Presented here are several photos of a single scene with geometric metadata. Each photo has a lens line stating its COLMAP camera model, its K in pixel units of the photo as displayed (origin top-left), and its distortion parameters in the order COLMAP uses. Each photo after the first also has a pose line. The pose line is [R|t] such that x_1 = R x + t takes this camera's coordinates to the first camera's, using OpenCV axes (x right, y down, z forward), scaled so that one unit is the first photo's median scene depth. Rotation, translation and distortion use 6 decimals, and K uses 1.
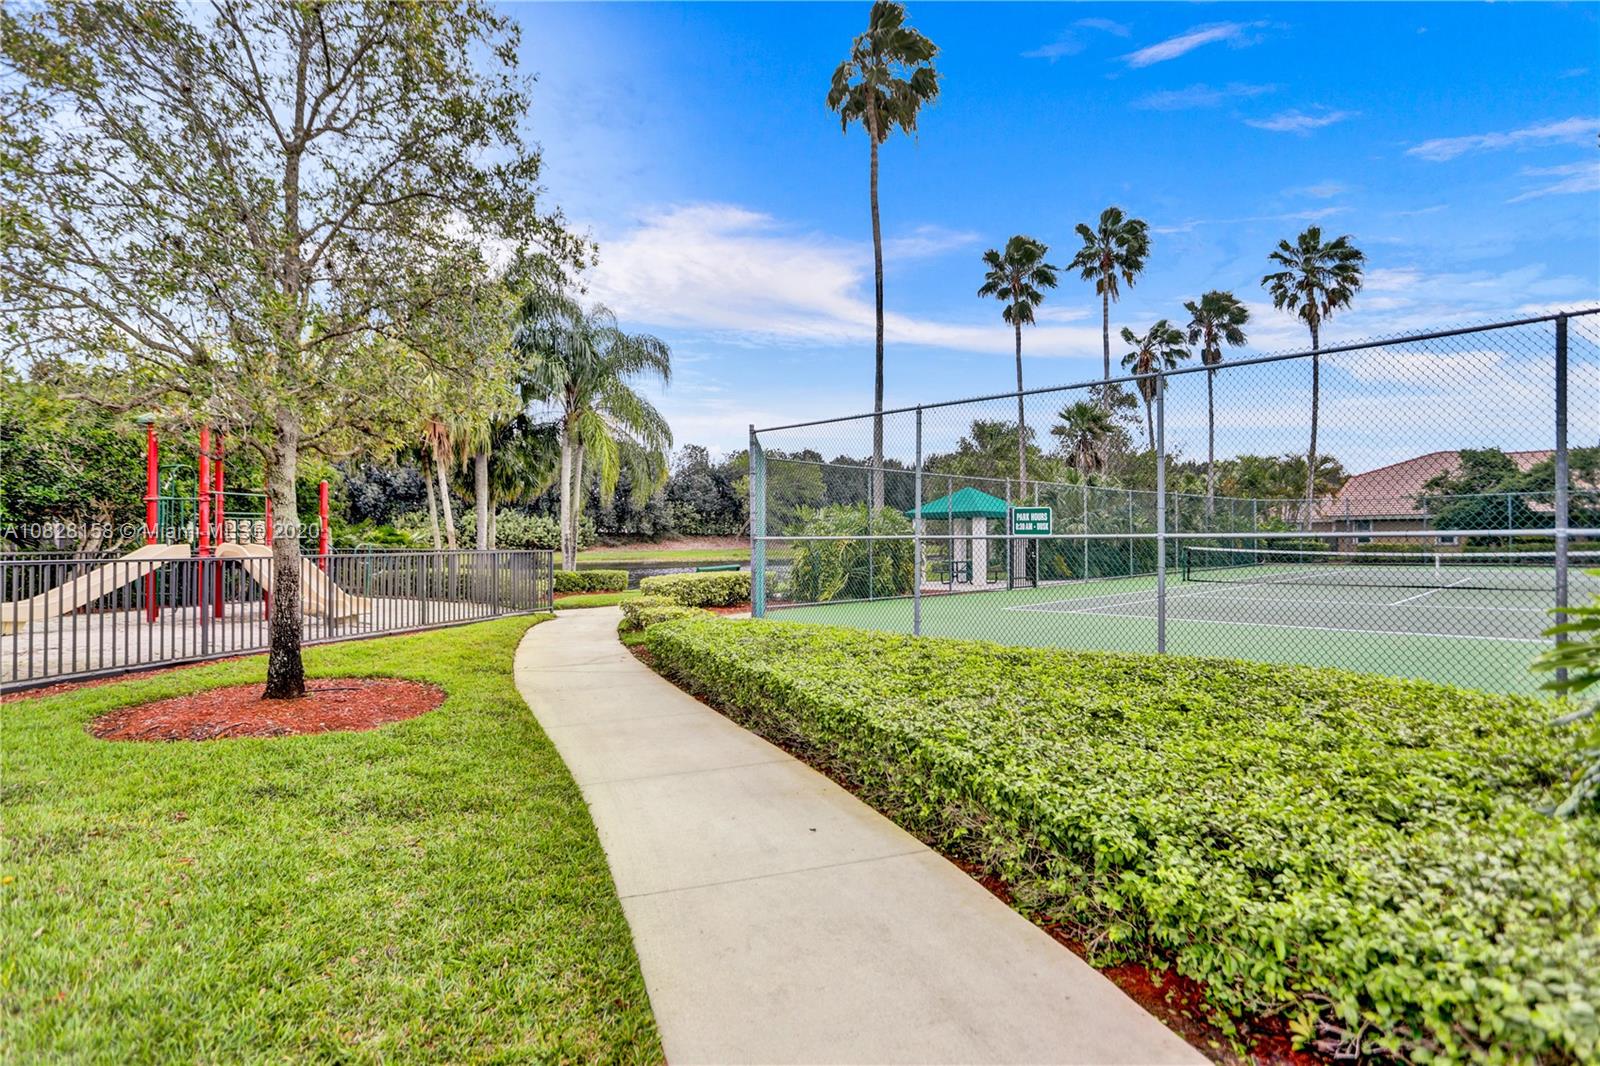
lens RADIAL K [[849.3, 0, 778.3], [0, 849.3, 534.3], [0, 0, 1]] dist [0.001467, 0.006440]
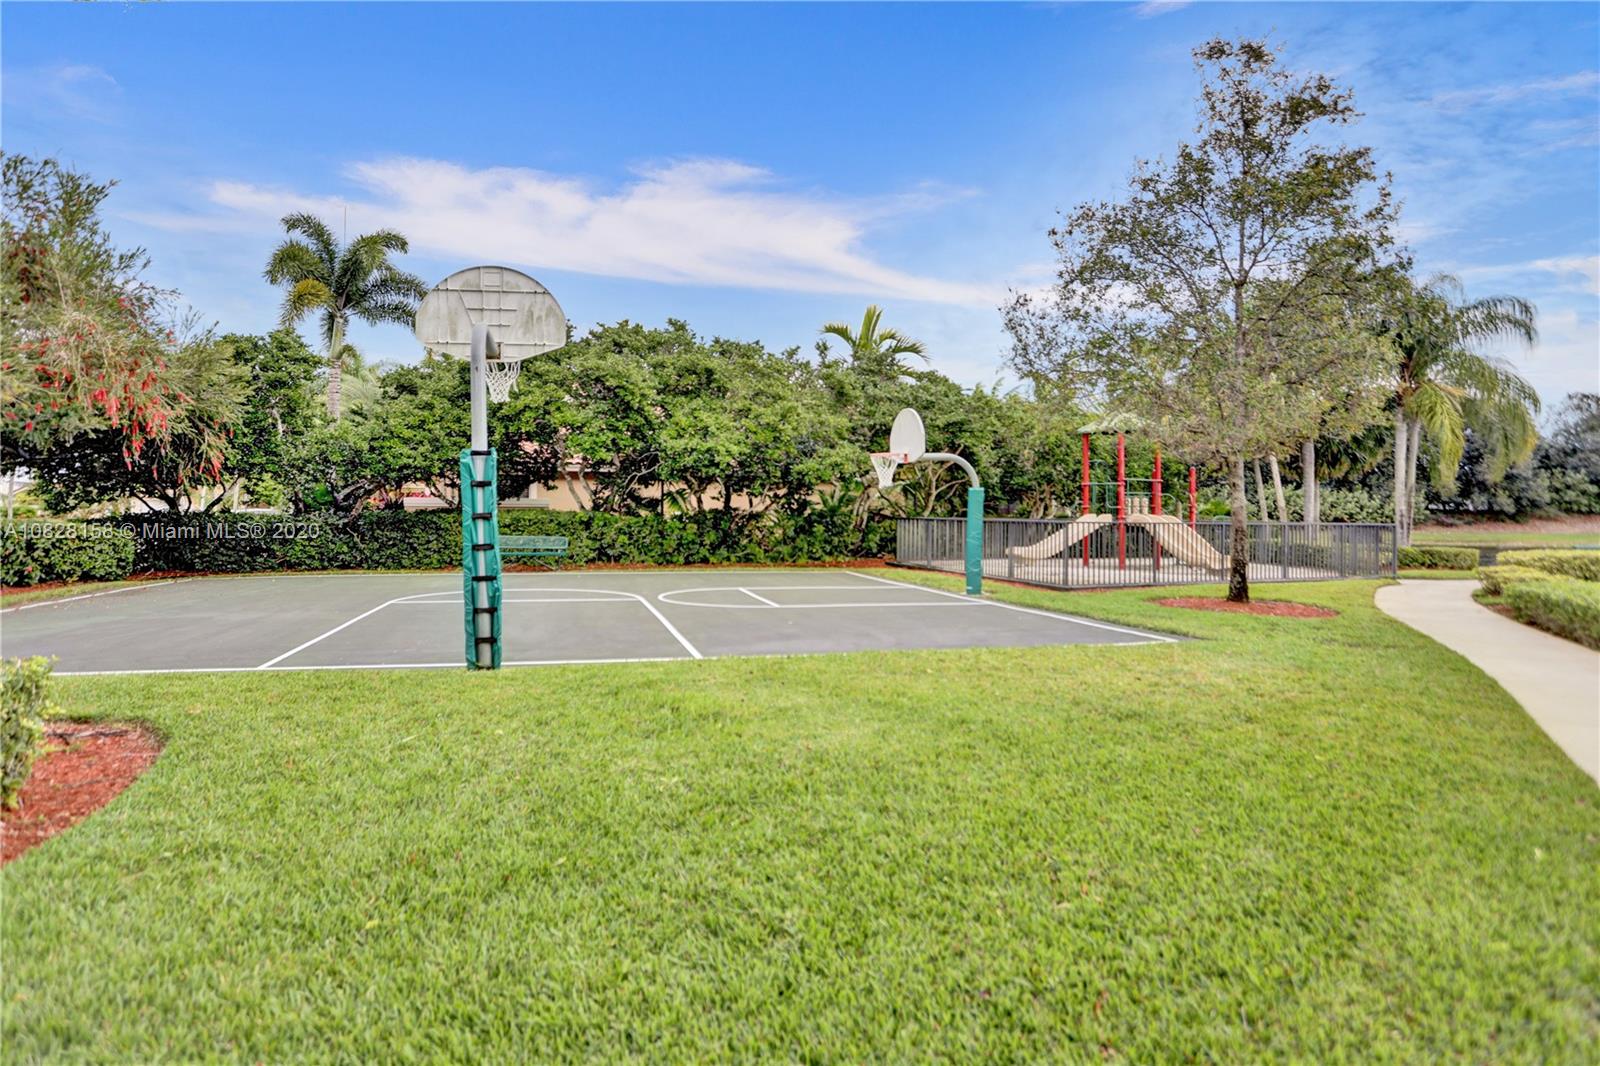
lens RADIAL K [[849.3, 0, 812.2], [0, 849.3, 500.6], [0, 0, 1]] dist [0.001467, 0.006440]
pose [[0.670722, -0.001138, -0.741708, 0.005513], [-0.006791, 0.999947, -0.007675, 0.000205], [0.741678, 0.010184, 0.670679, -0.036172]]
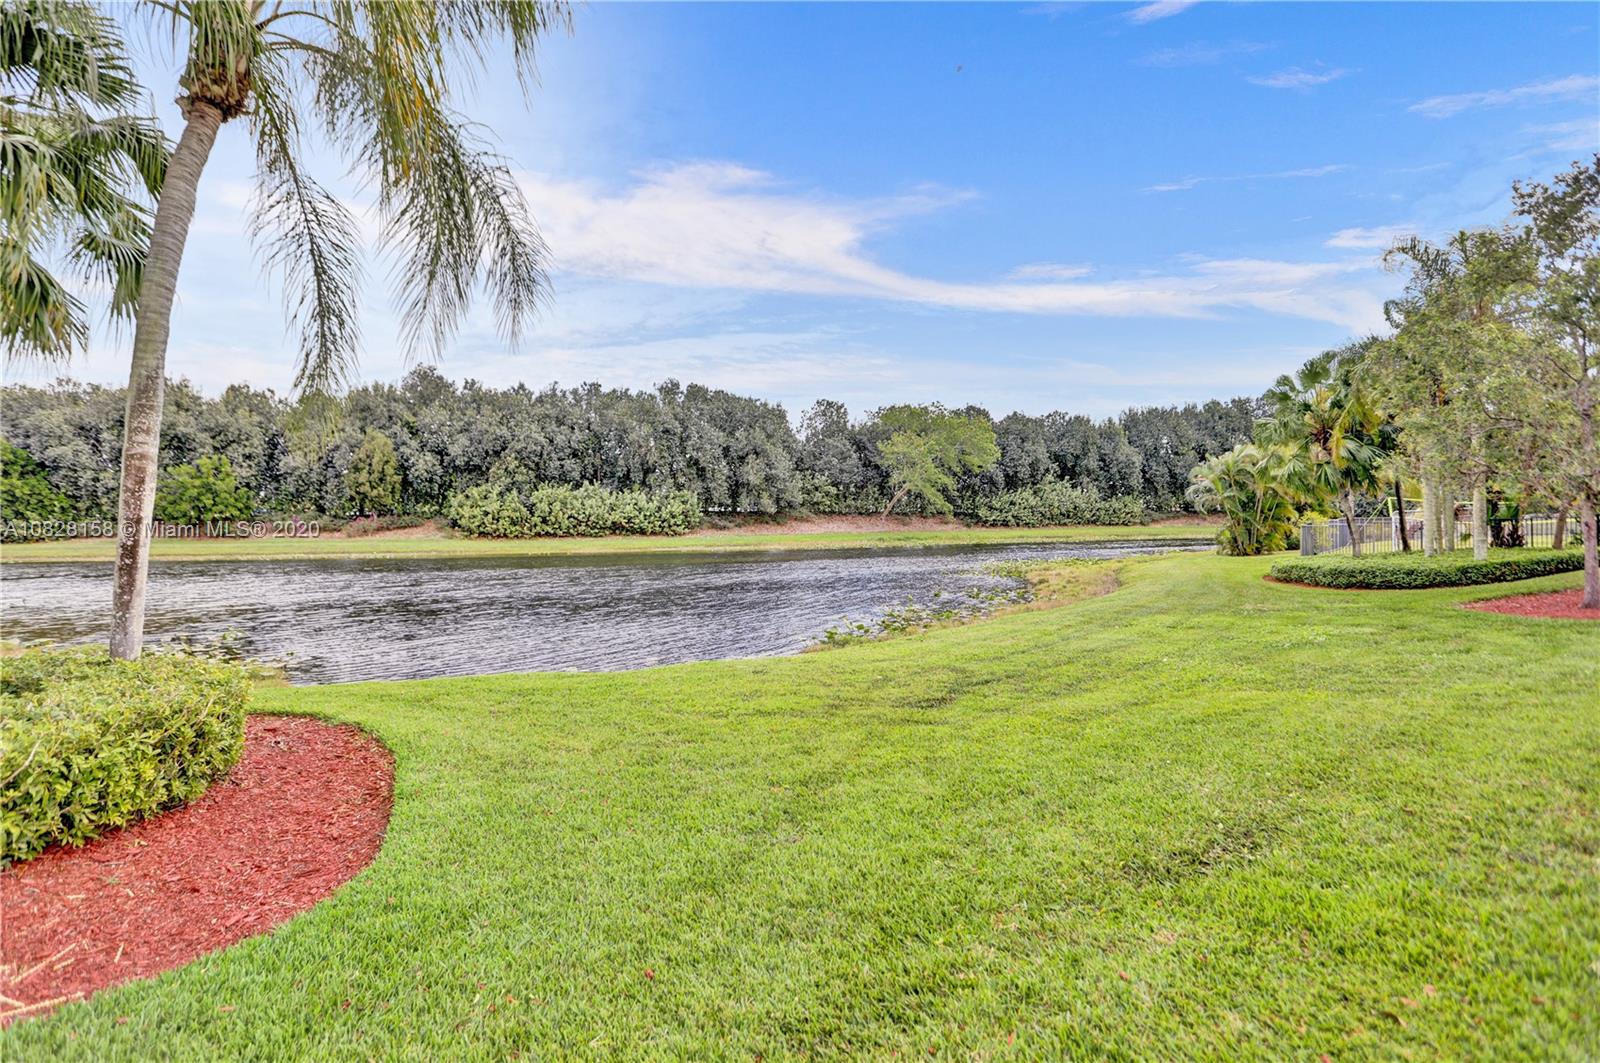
lens RADIAL K [[849.3, 0, 797.8], [0, 849.3, 529.6], [0, 0, 1]] dist [0.001467, 0.006440]
pose [[0.989102, -0.004318, -0.147172, -0.030123], [0.007103, 0.999805, 0.018404, 0.002169], [0.147064, -0.019249, 0.988940, 0.563006]]
